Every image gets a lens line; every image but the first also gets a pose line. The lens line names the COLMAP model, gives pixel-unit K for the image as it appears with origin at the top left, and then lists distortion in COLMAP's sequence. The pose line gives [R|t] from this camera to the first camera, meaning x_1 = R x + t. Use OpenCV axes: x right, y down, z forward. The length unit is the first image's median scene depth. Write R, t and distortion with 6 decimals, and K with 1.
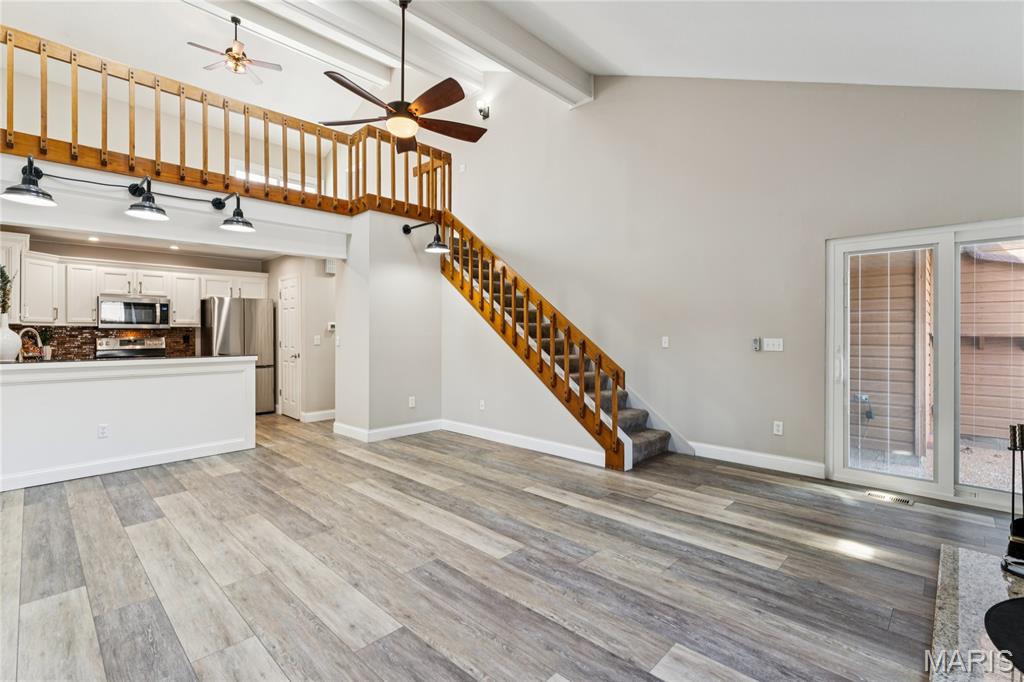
lens RADIAL K [[464.1, 0, 510.9], [0, 464.1, 334.7], [0, 0, 1]] dist [-0.000243, -0.000041]
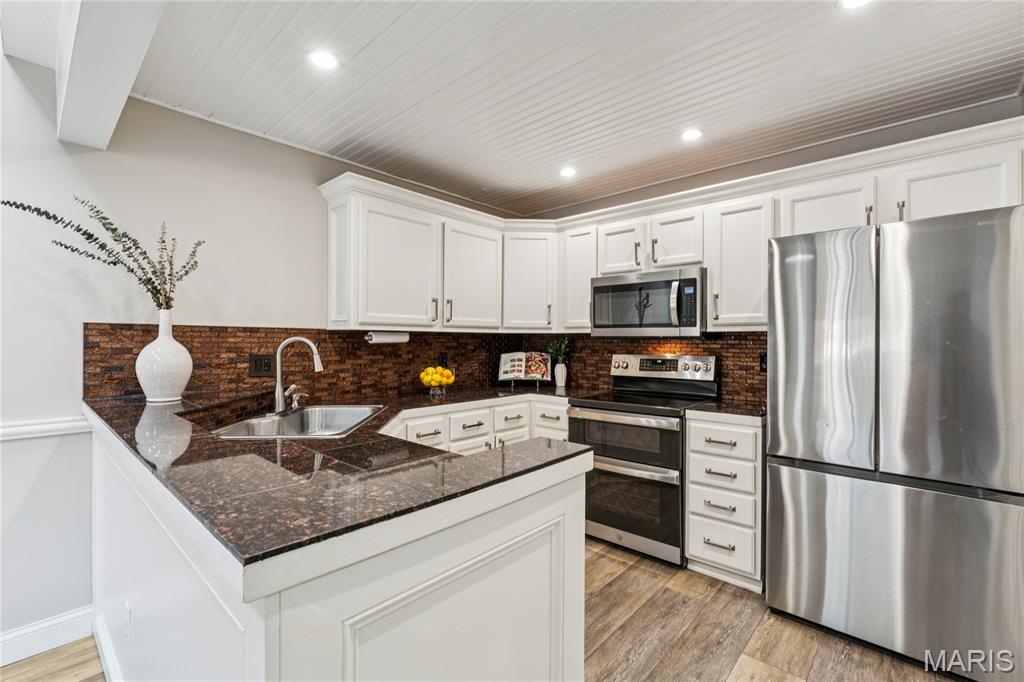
lens RADIAL K [[451.4, 0, 514.0], [0, 451.4, 339.0], [0, 0, 1]] dist [-0.000587, -0.000207]
pose [[0.030991, -0.001396, -0.999519, -0.485667], [-0.006513, 0.999978, -0.001599, -0.013396], [0.999498, 0.006559, 0.030981, 1.203166]]
